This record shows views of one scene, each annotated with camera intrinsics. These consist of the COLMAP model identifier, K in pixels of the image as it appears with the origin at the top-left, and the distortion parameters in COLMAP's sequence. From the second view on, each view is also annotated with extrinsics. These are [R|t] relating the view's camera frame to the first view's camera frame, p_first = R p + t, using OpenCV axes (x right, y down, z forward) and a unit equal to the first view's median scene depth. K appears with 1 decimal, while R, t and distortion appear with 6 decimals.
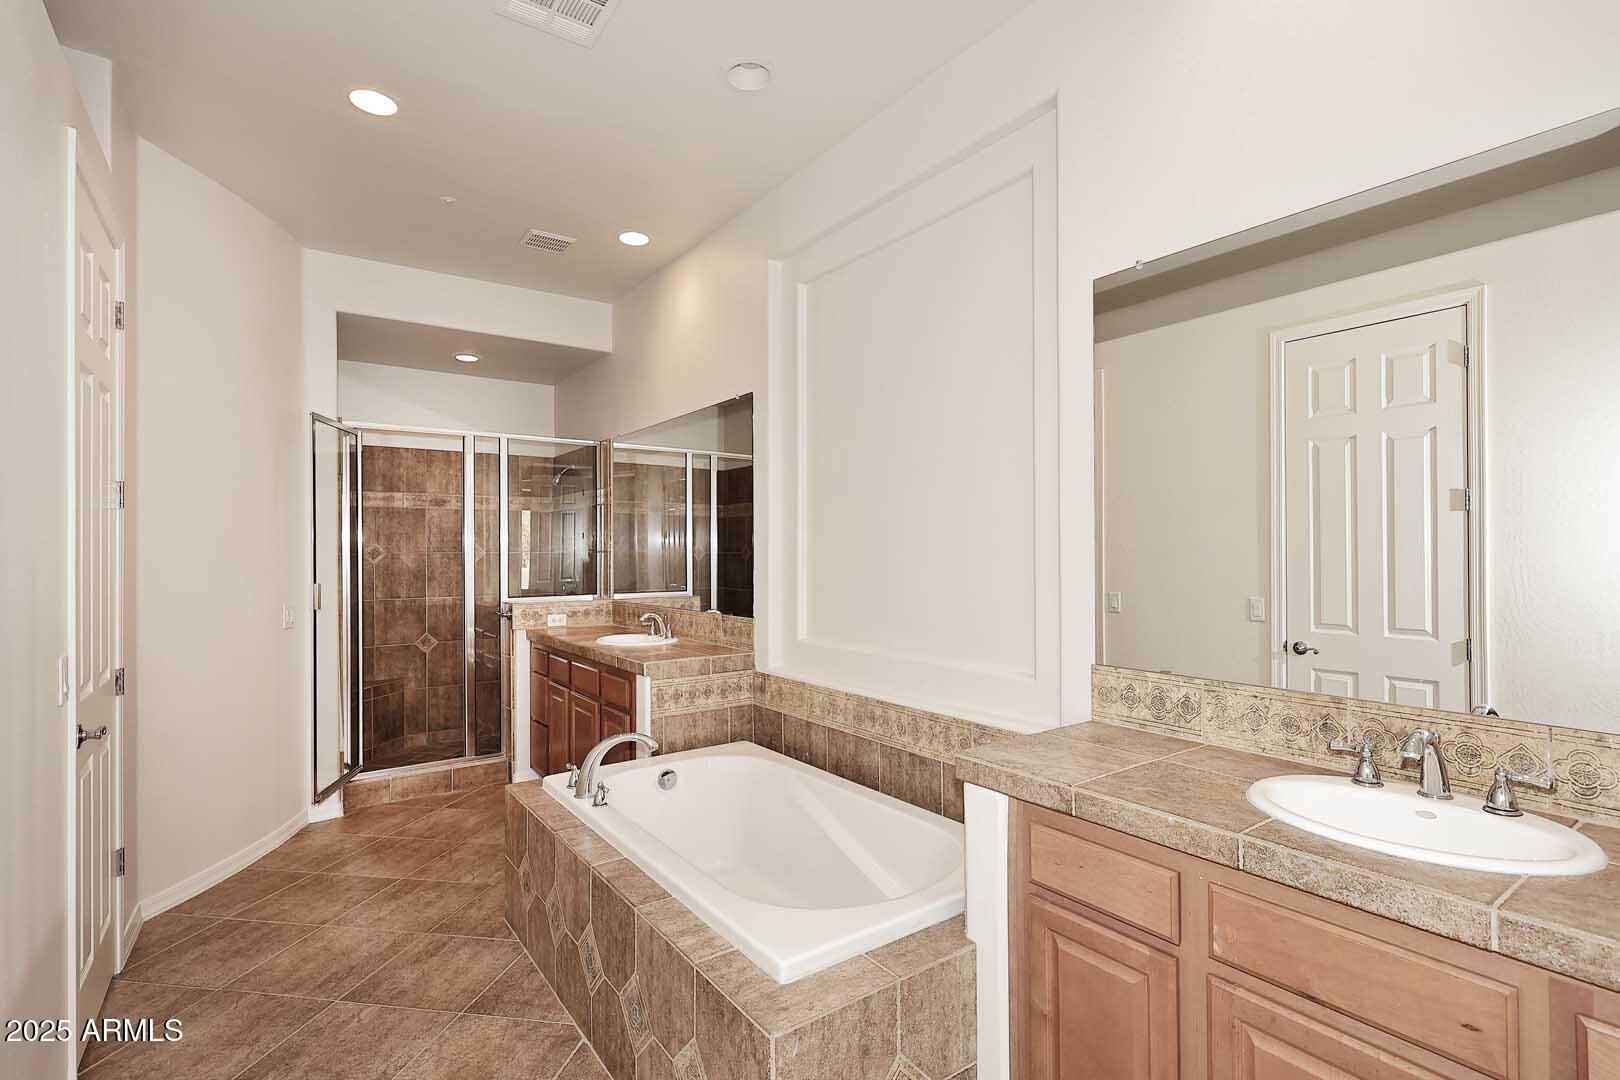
lens RADIAL K [[774.1, 0, 810.1], [0, 774.1, 546.1], [0, 0, 1]] dist [0.010976, 0.000385]
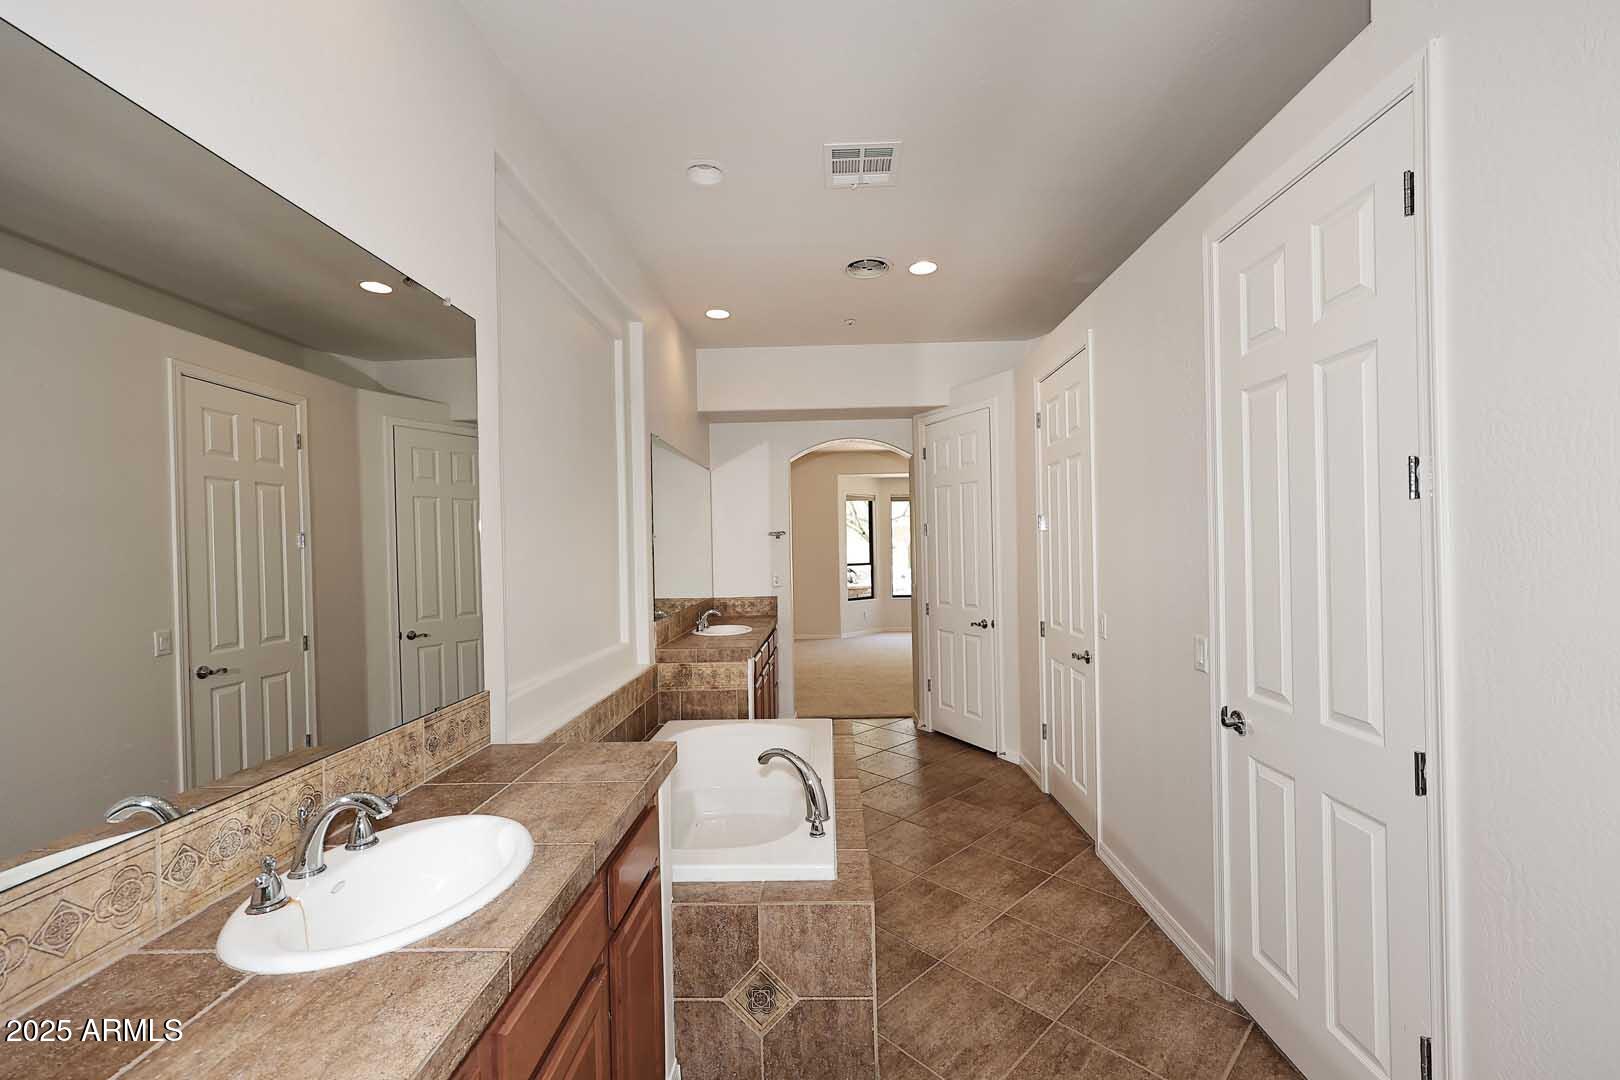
lens RADIAL K [[654.0, 0, 810.0], [0, 654.0, 540.0], [0, 0, 1]] dist [0.000466, 0.000101]
pose [[-0.797578, 0.021799, 0.602822, -0.645948], [0.017906, 0.999762, -0.012462, -0.015884], [-0.602950, 0.000855, -0.797778, 1.369408]]
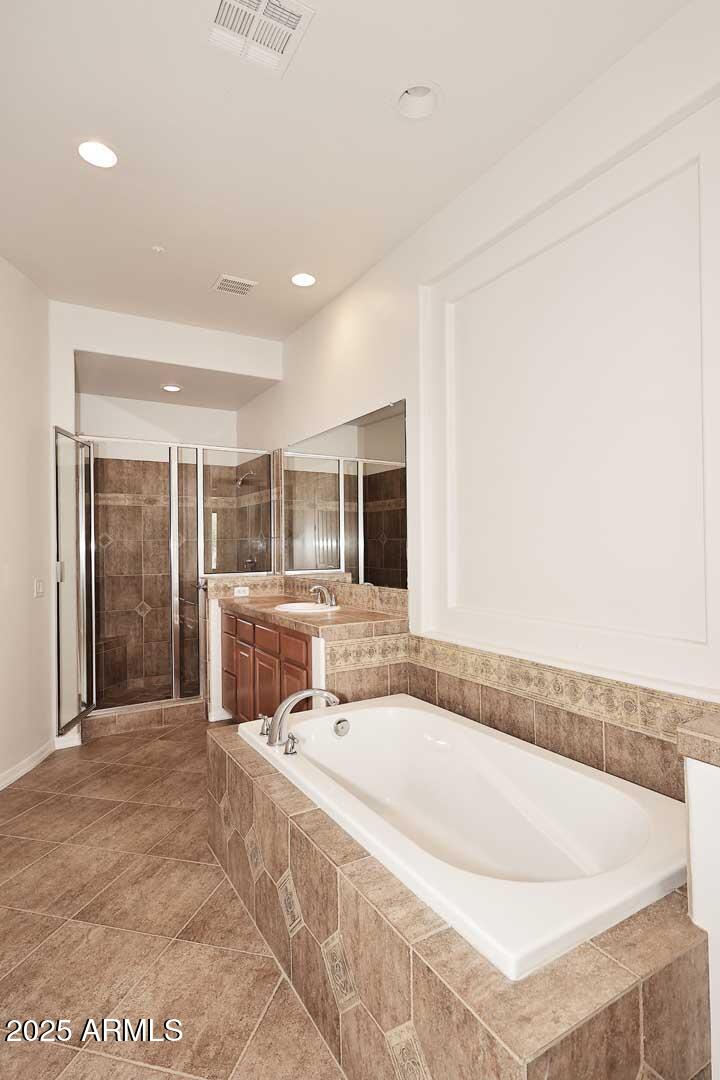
lens RADIAL K [[555.2, 0, 360.0], [0, 555.2, 540.0], [0, 0, 1]] dist [0.000117, 0.001243]
pose [[0.996168, -0.006706, -0.087206, -0.077536], [0.006556, 0.999976, -0.002007, 0.020736], [0.087217, 0.001428, 0.996188, 0.162625]]
